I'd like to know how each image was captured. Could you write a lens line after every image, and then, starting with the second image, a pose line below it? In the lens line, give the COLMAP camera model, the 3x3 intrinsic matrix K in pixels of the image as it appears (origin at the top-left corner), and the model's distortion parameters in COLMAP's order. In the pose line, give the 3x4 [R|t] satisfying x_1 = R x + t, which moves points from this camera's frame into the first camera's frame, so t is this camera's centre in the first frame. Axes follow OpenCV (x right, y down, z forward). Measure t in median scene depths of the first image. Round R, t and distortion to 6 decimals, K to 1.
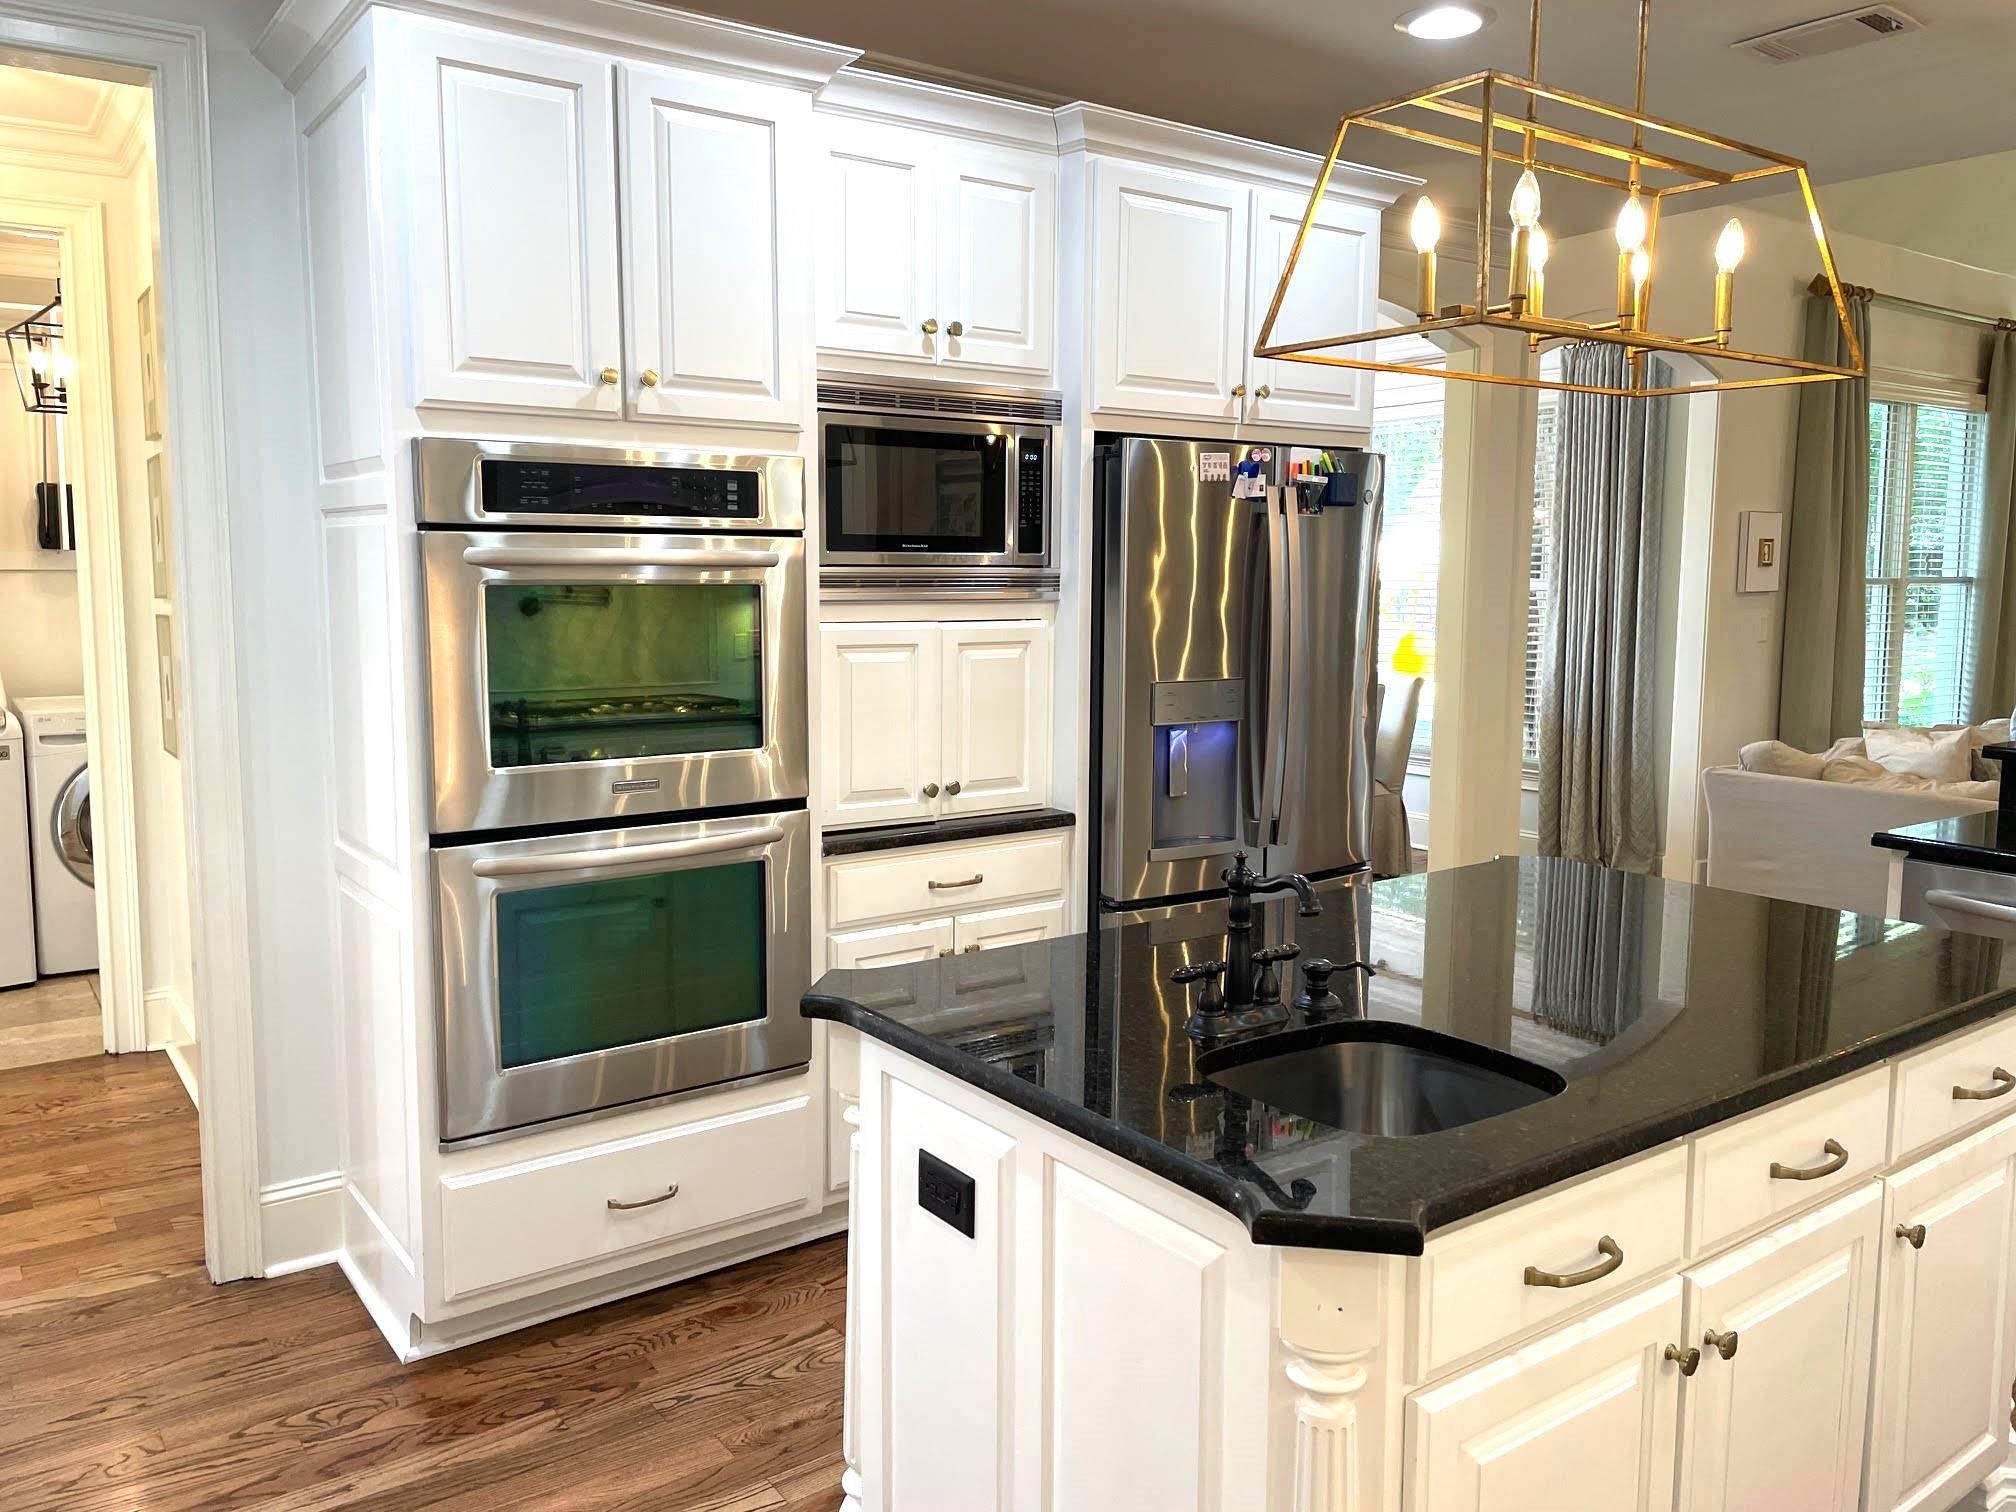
lens RADIAL K [[1519.7, 0, 1008.4], [0, 1519.7, 749.1], [0, 0, 1]] dist [-0.008426, -0.005936]
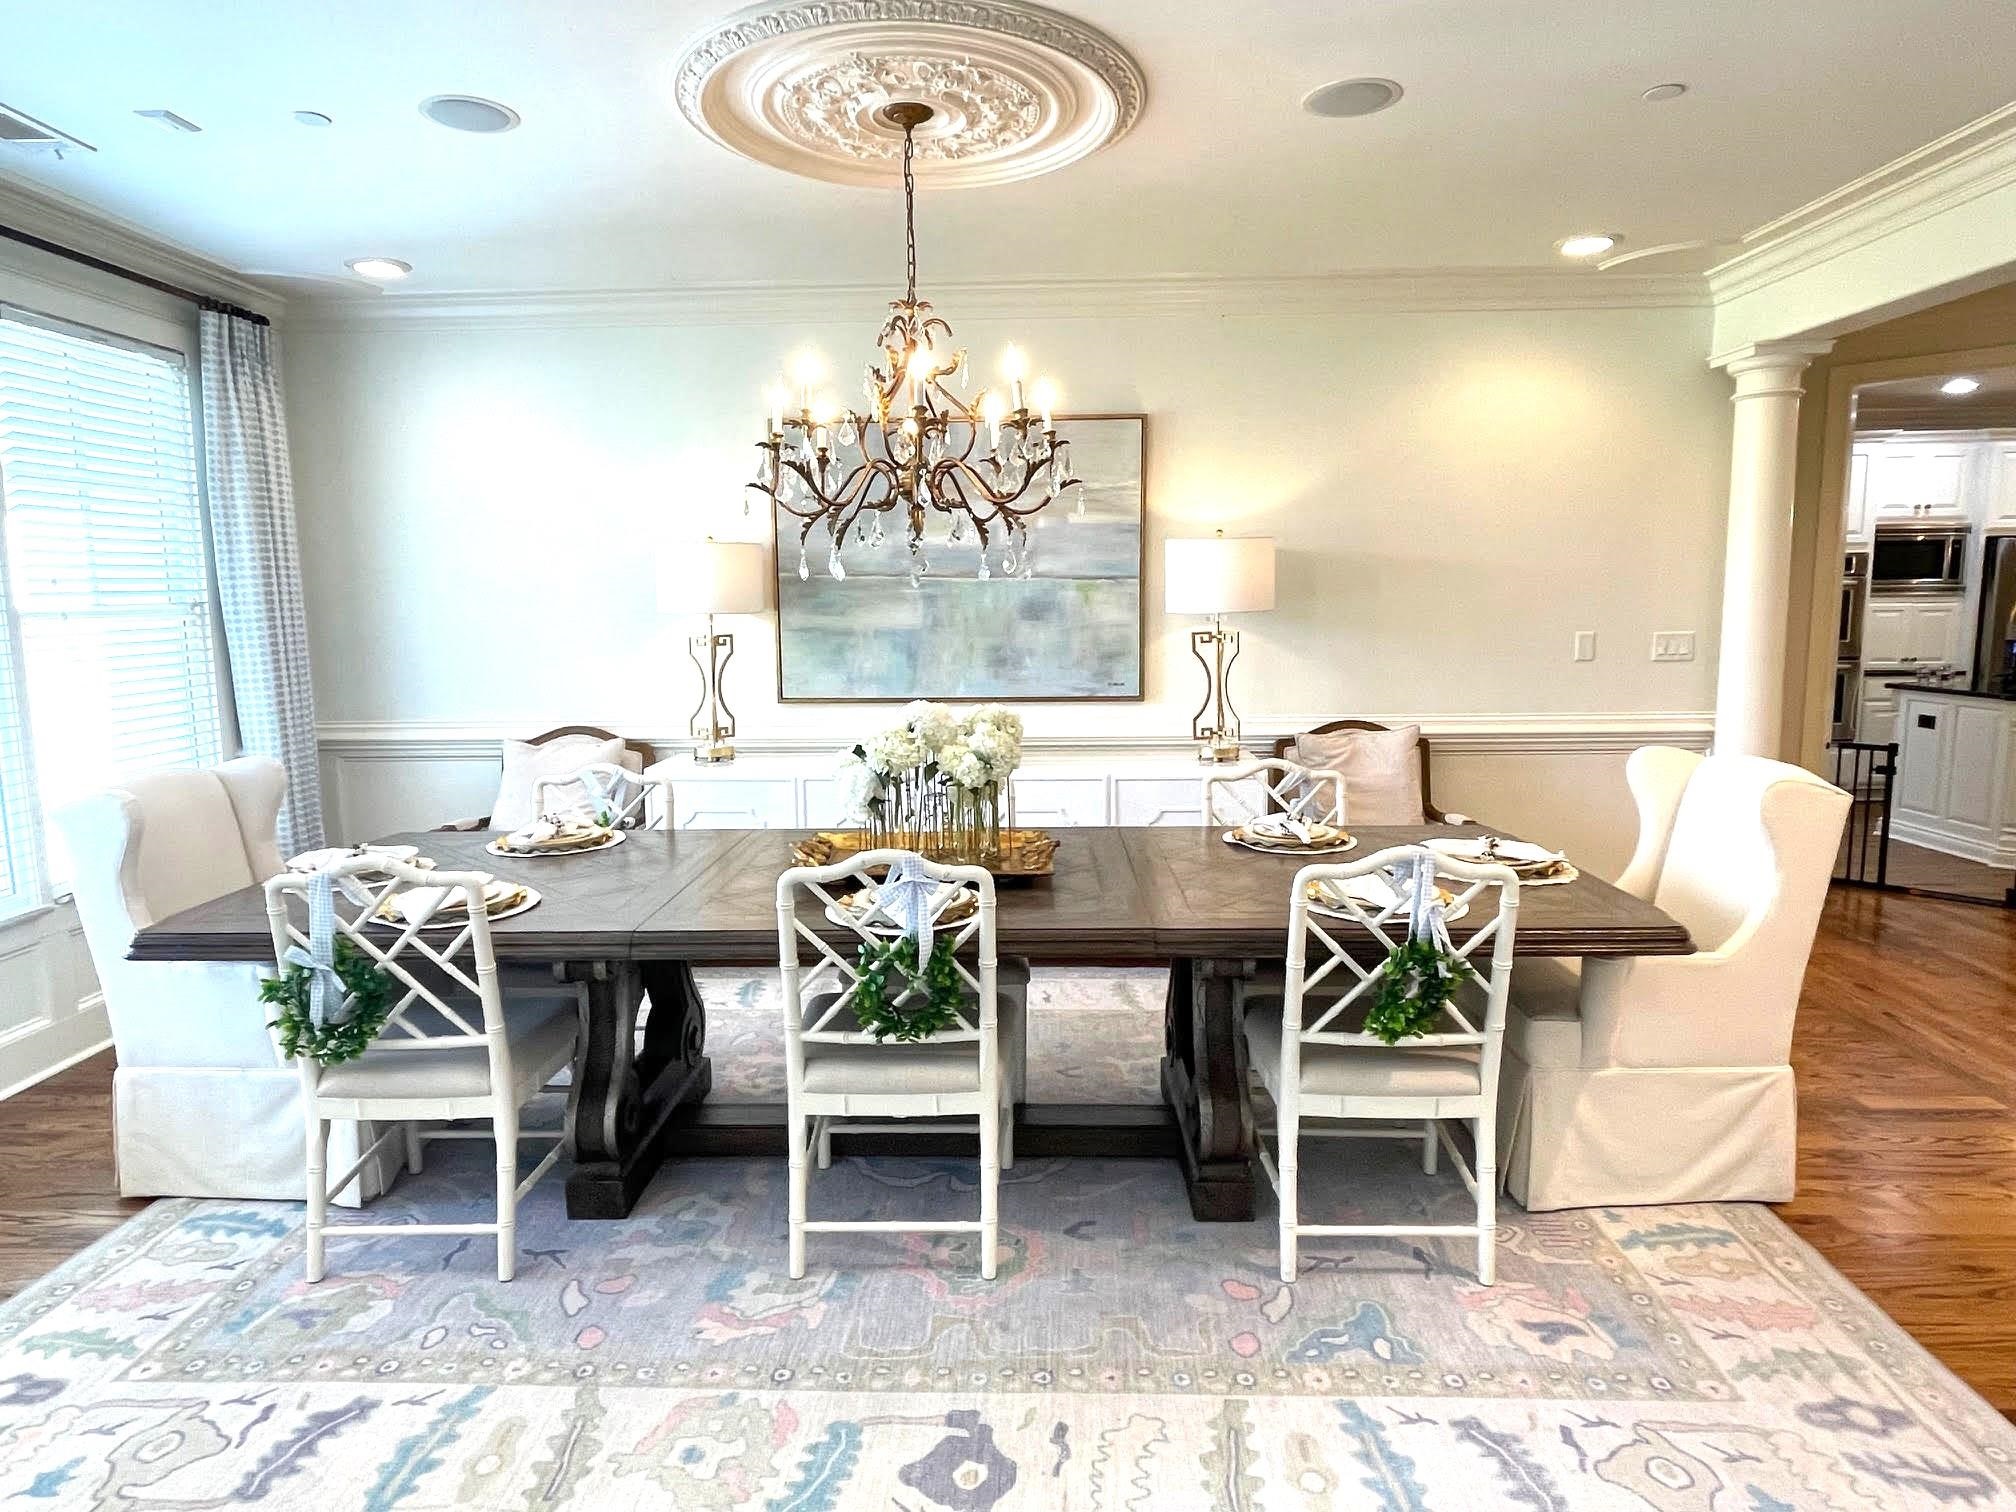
lens RADIAL K [[1138.9, 0, 1005.6], [0, 1138.9, 741.6], [0, 0, 1]] dist [0.003811, 0.001006]
pose [[0.795851, 0.060935, -0.602418, -0.095857], [-0.057829, 0.998024, 0.024553, 0.238684], [0.602724, 0.015297, 0.797803, -1.888722]]
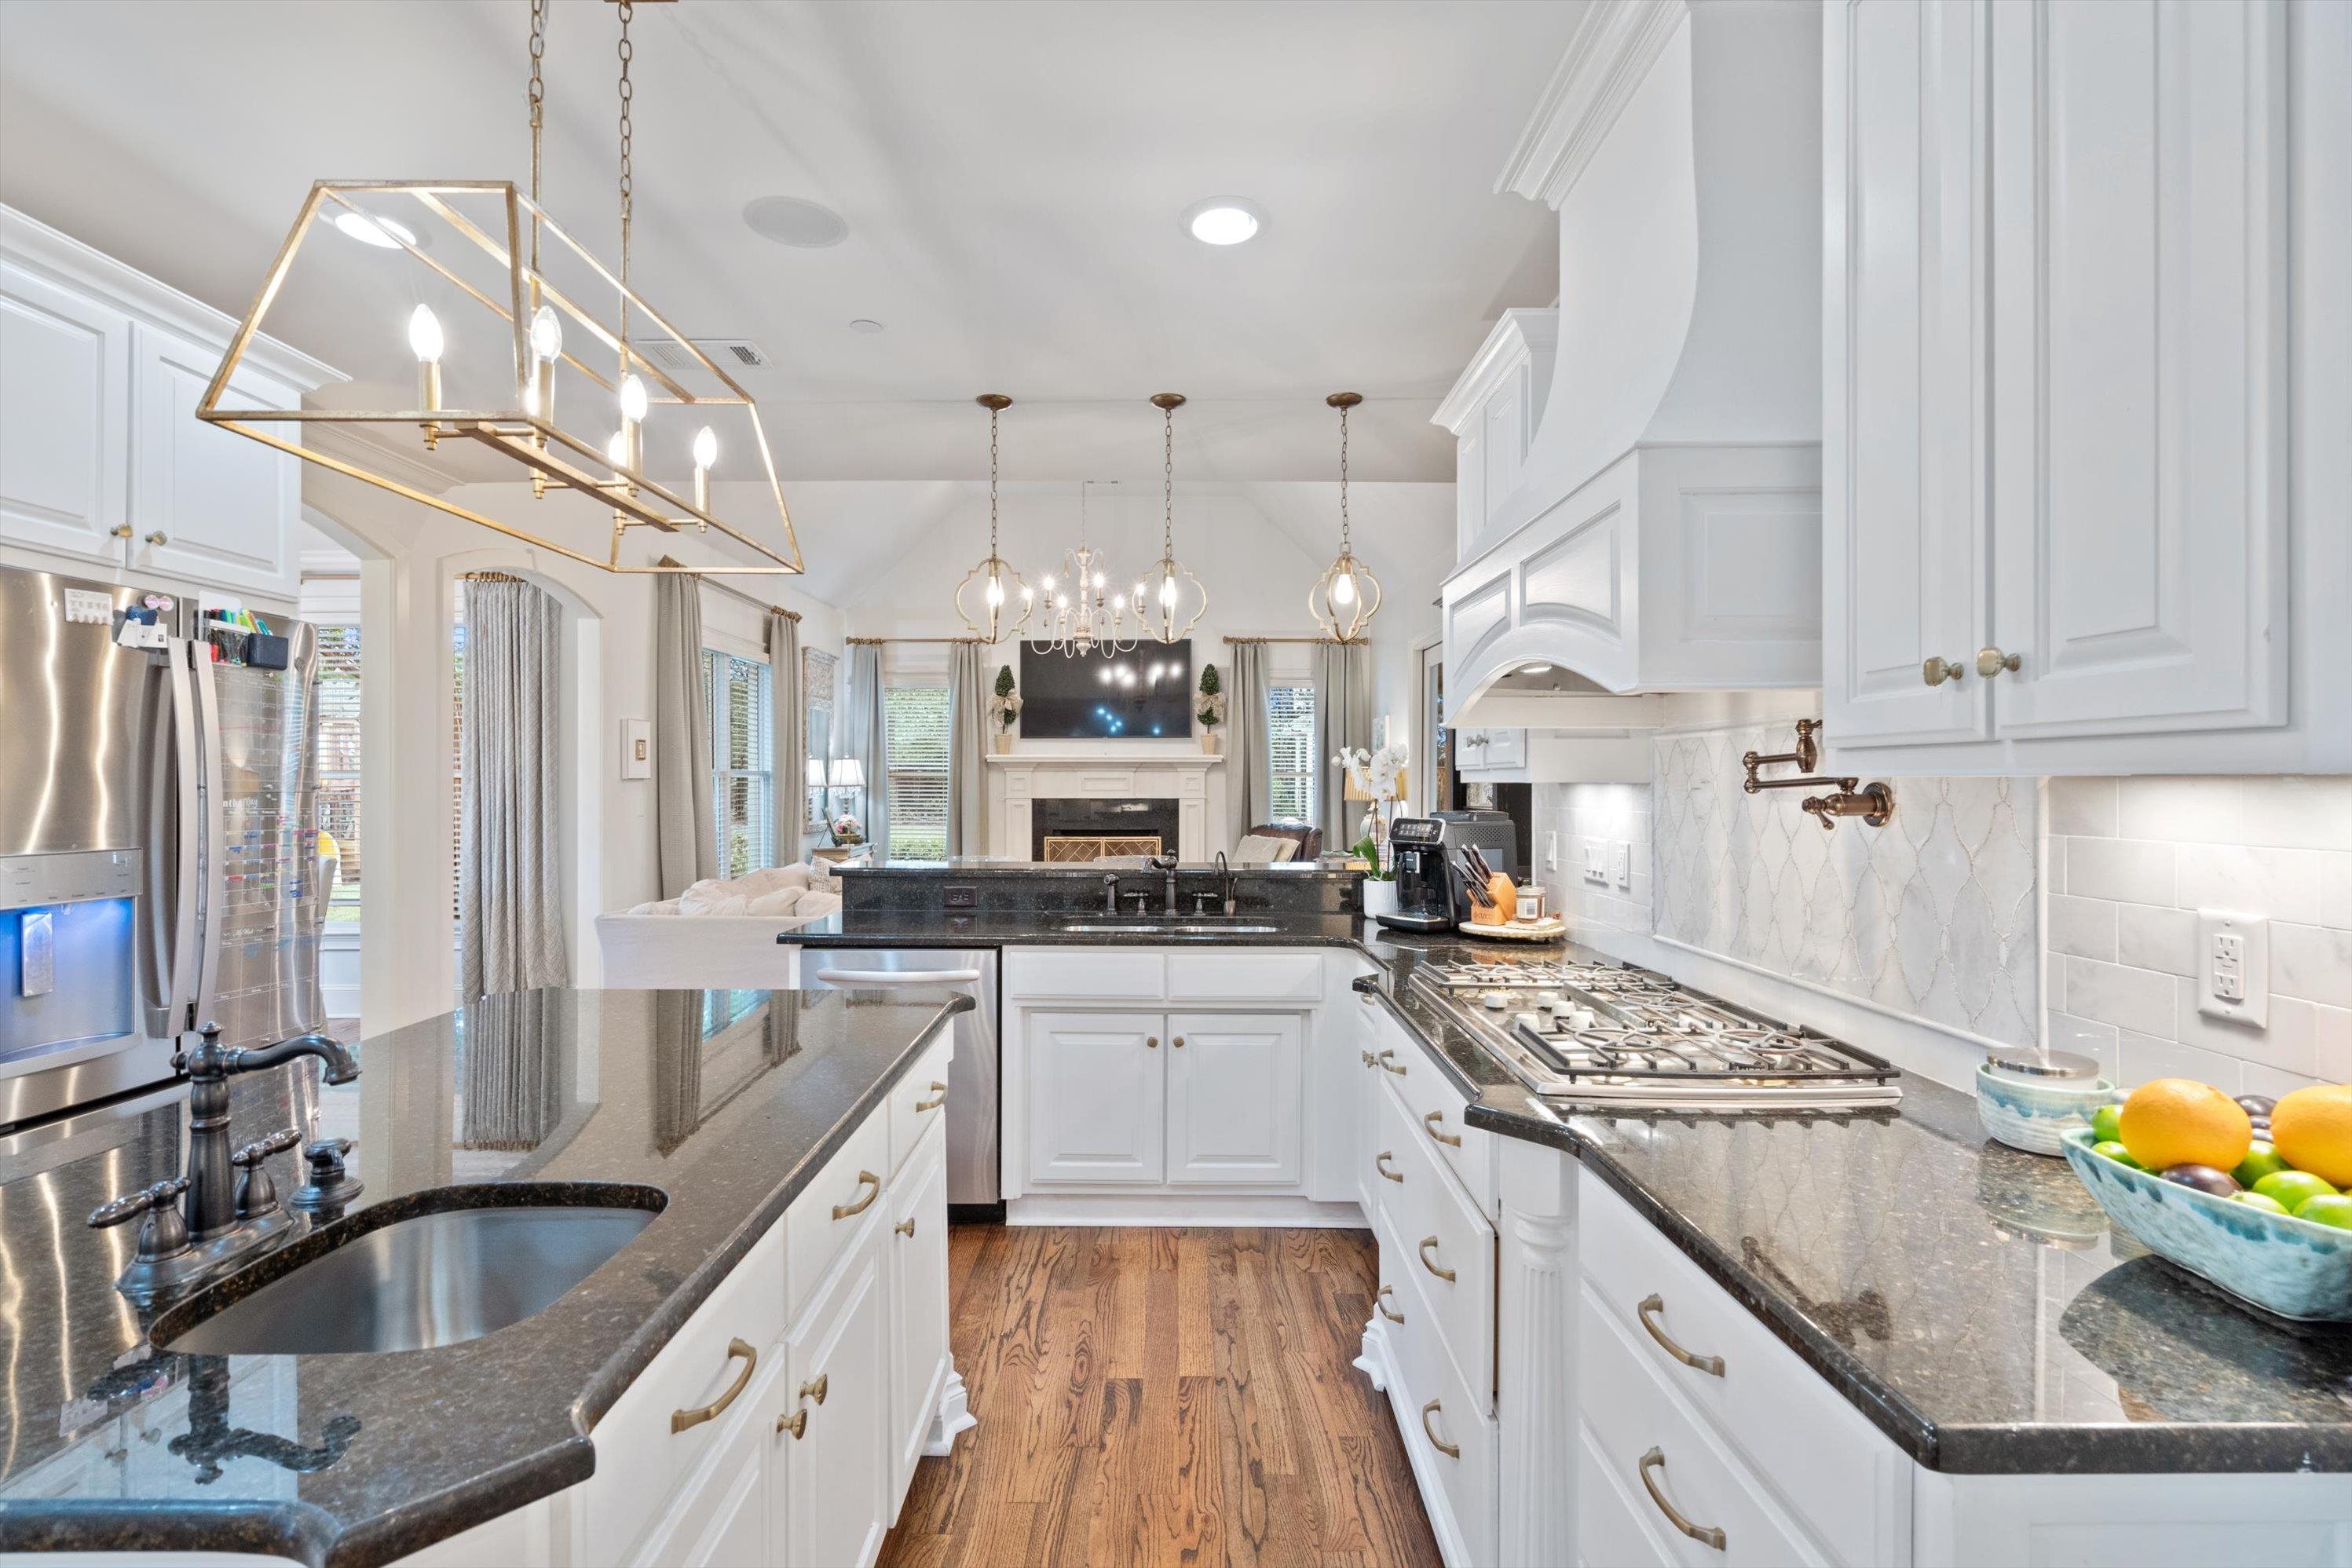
lens RADIAL K [[1059.2, 0, 1176.2], [0, 1059.2, 778.6], [0, 0, 1]] dist [-0.005136, 0.000917]
pose [[0.576662, -0.006289, 0.816958, 0.000221], [0.102560, 0.992617, -0.064752, 0.015531], [-0.810520, 0.121127, 0.573050, 0.154514]]
